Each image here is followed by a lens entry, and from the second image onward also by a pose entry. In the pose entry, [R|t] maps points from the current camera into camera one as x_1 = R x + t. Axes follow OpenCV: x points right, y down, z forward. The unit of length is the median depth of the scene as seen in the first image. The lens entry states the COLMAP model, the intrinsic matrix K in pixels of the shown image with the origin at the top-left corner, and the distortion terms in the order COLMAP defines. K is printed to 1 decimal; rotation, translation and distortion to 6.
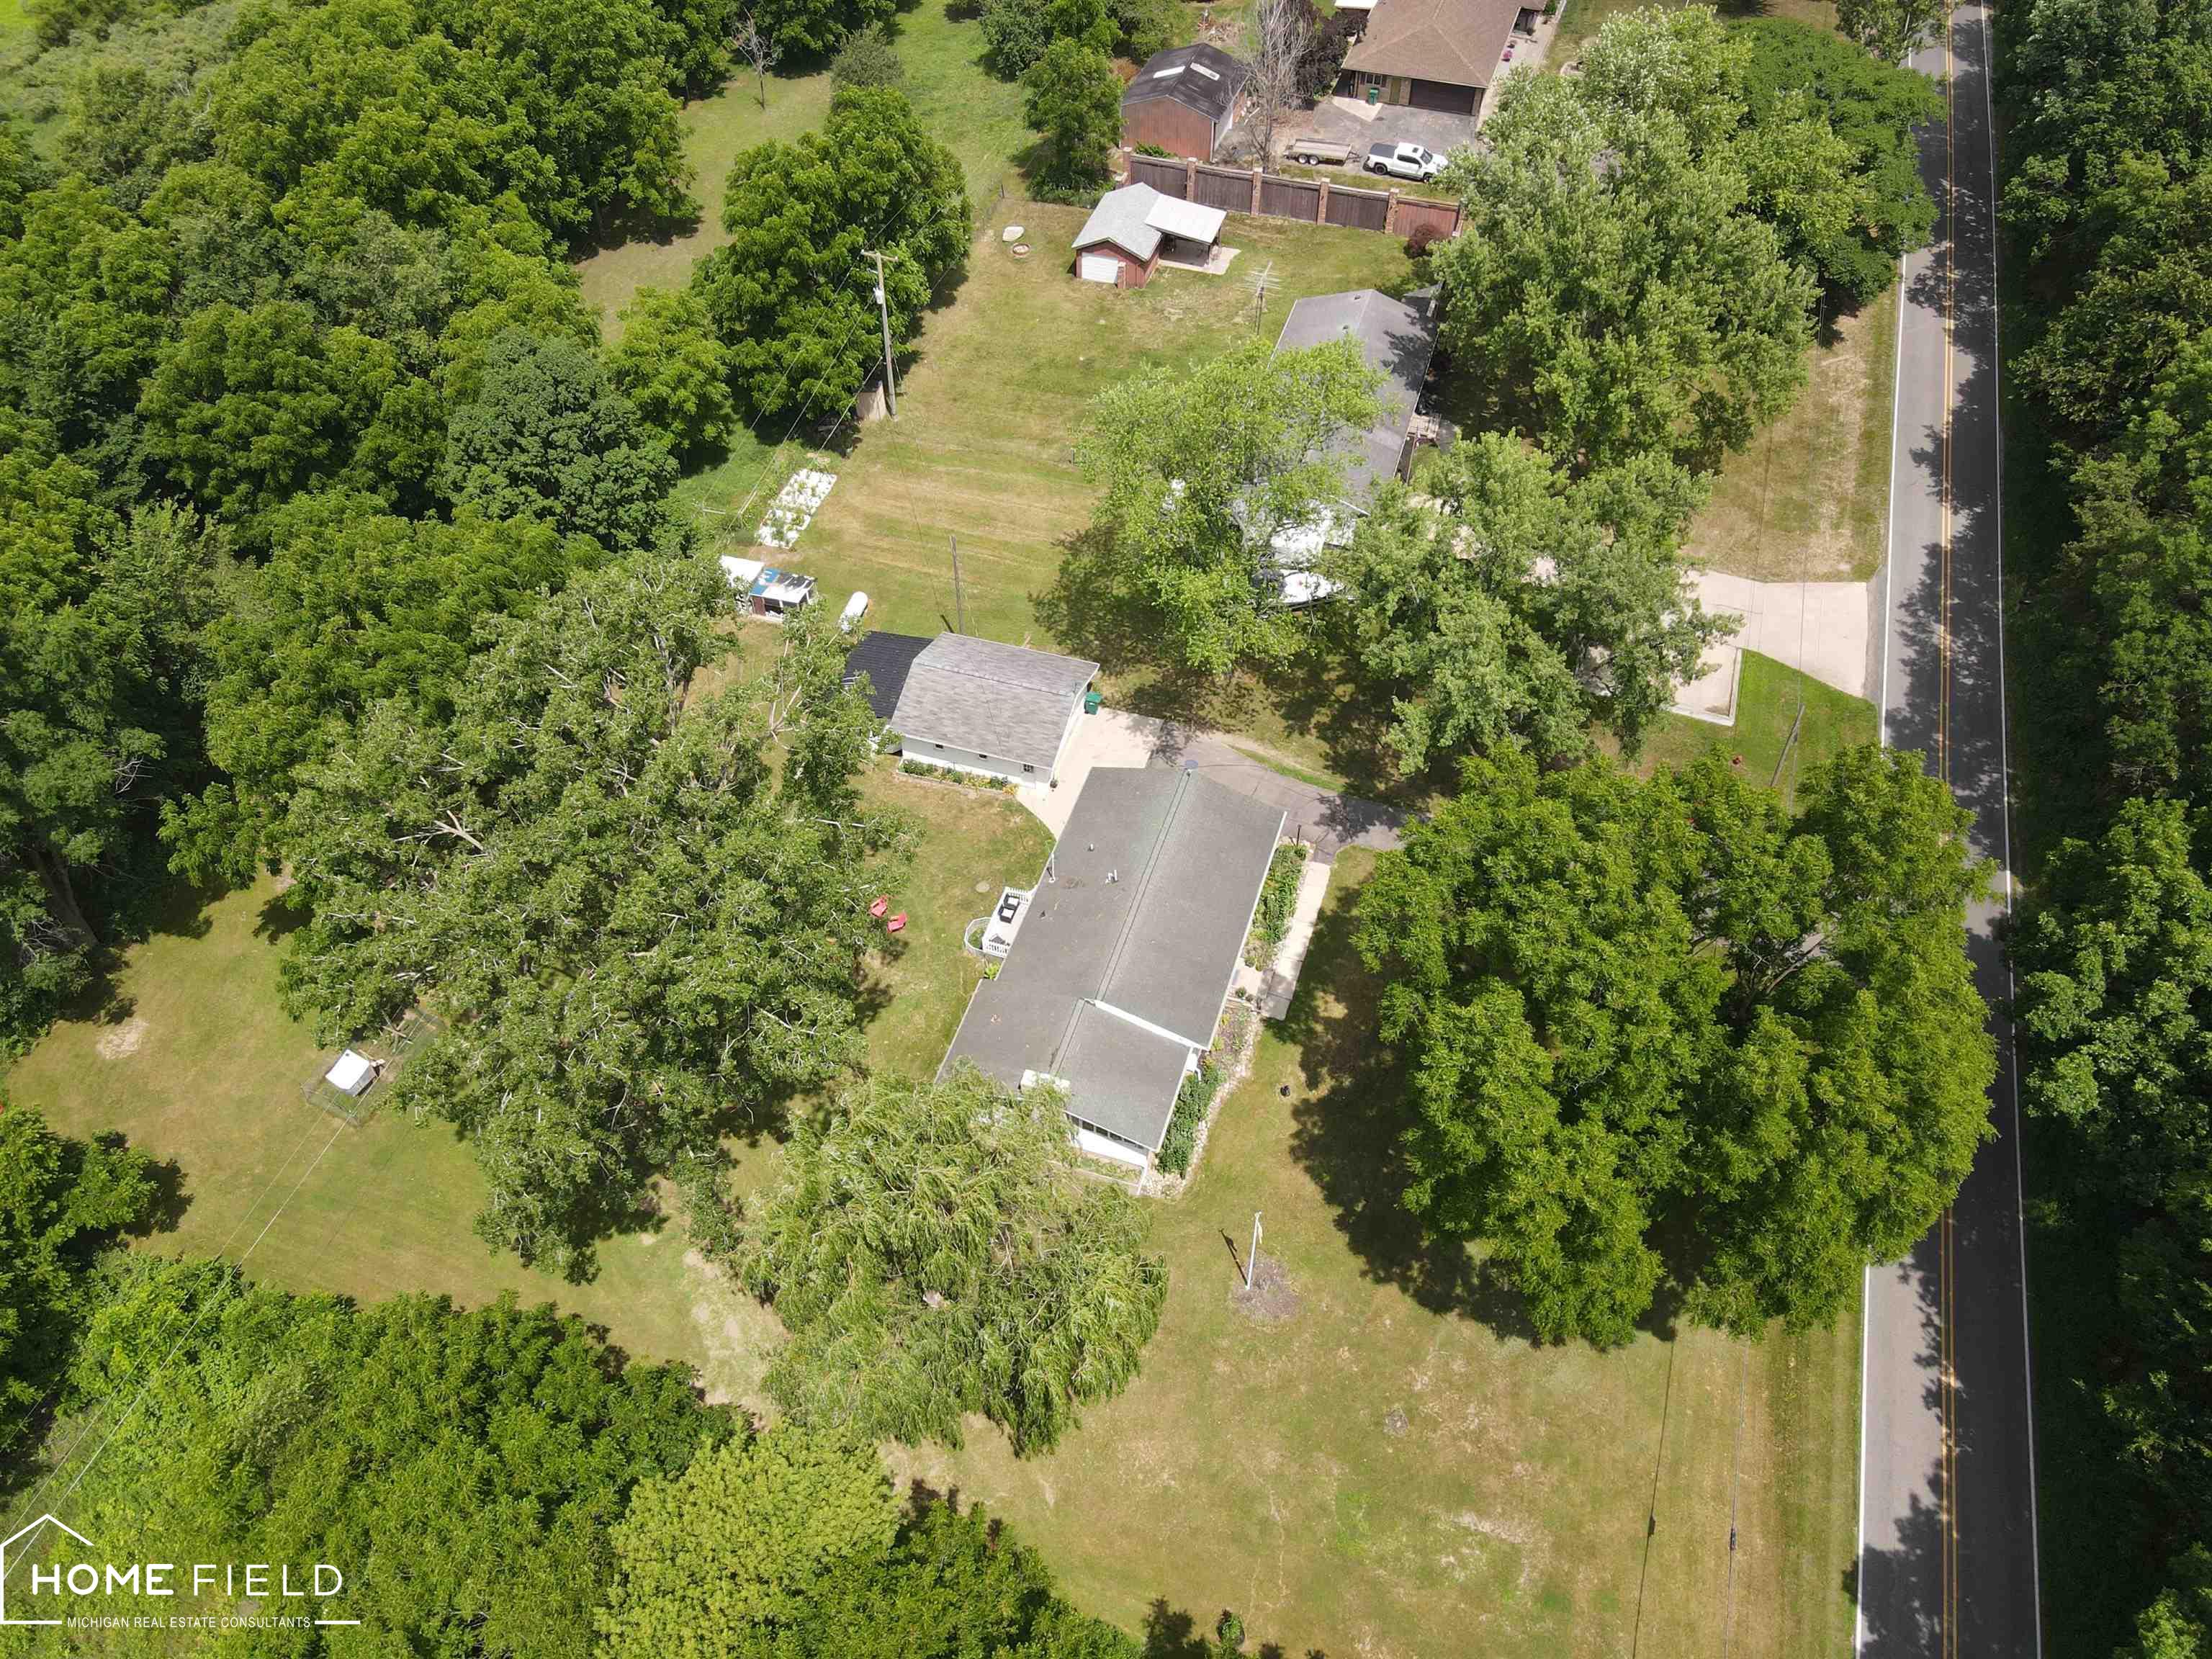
lens RADIAL K [[1561.1, 0, 1044.8], [0, 1561.1, 829.5], [0, 0, 1]] dist [0.001216, 0.009014]
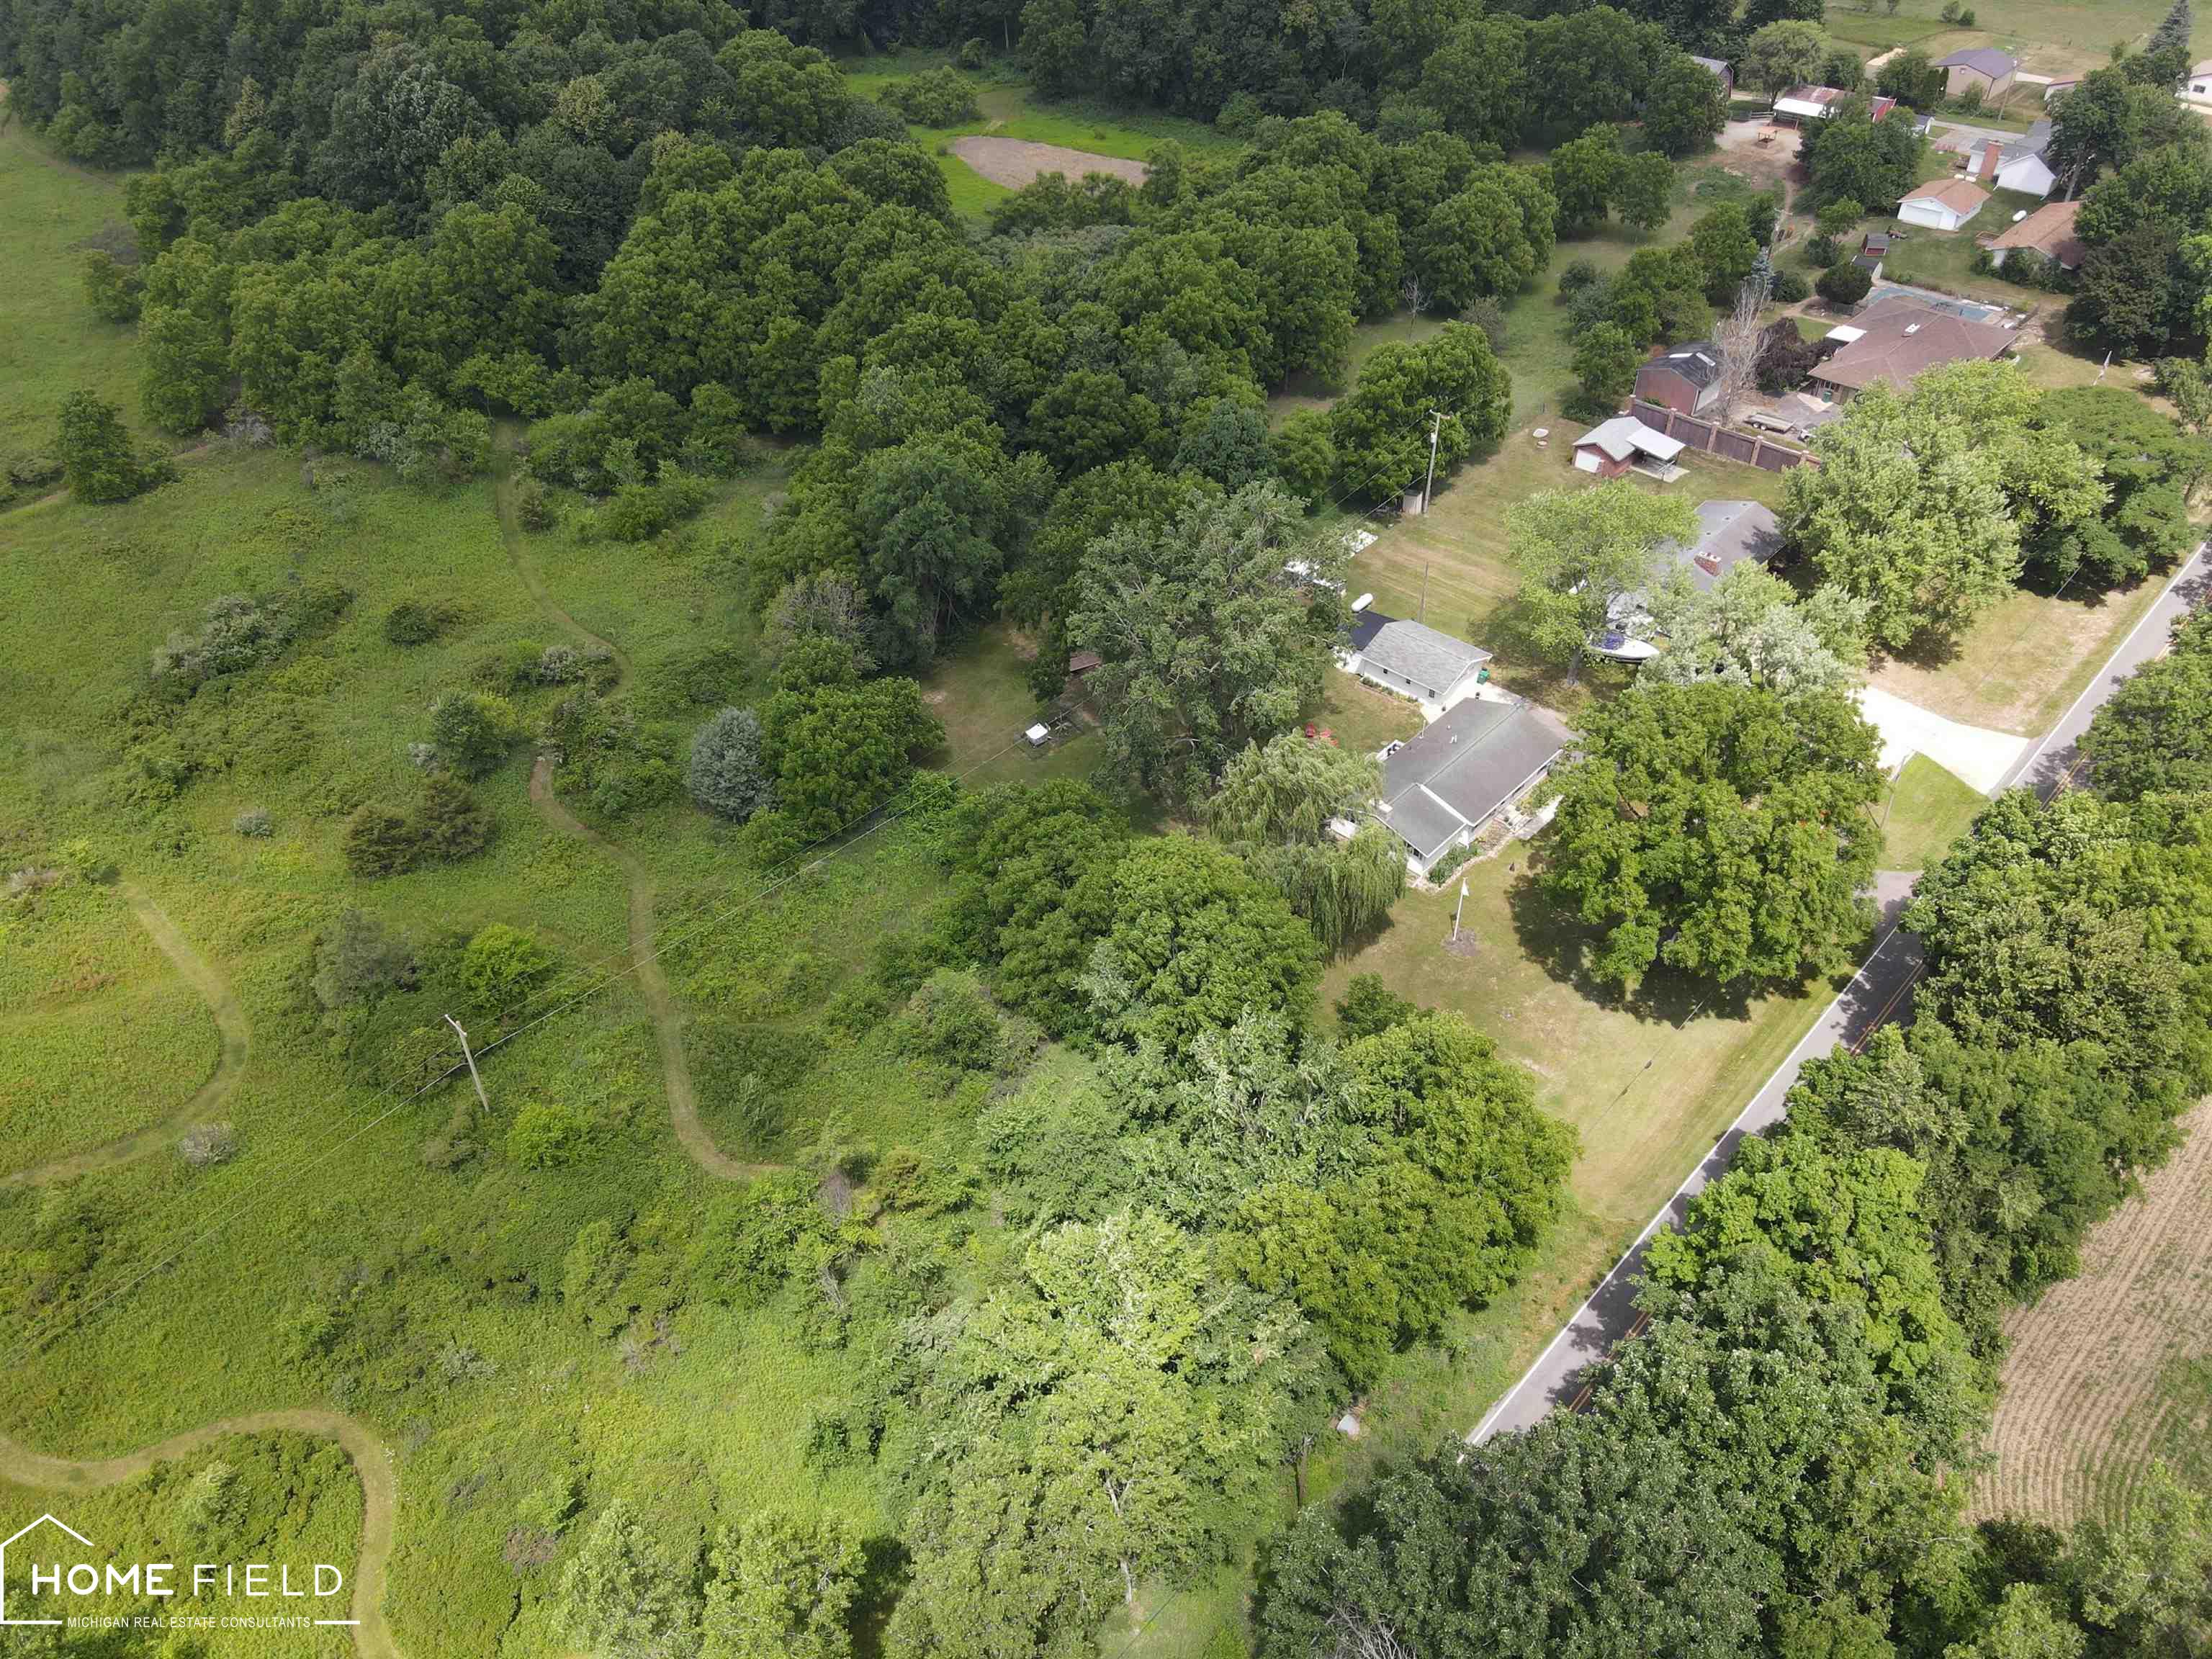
lens RADIAL K [[1561.1, 0, 1044.8], [0, 1561.1, 829.5], [0, 0, 1]] dist [0.001216, 0.009014]
pose [[0.903697, 0.271108, -0.331409, 0.186066], [-0.316763, 0.944085, -0.091453, 0.341216], [0.288085, 0.187624, 0.939044, -0.619179]]
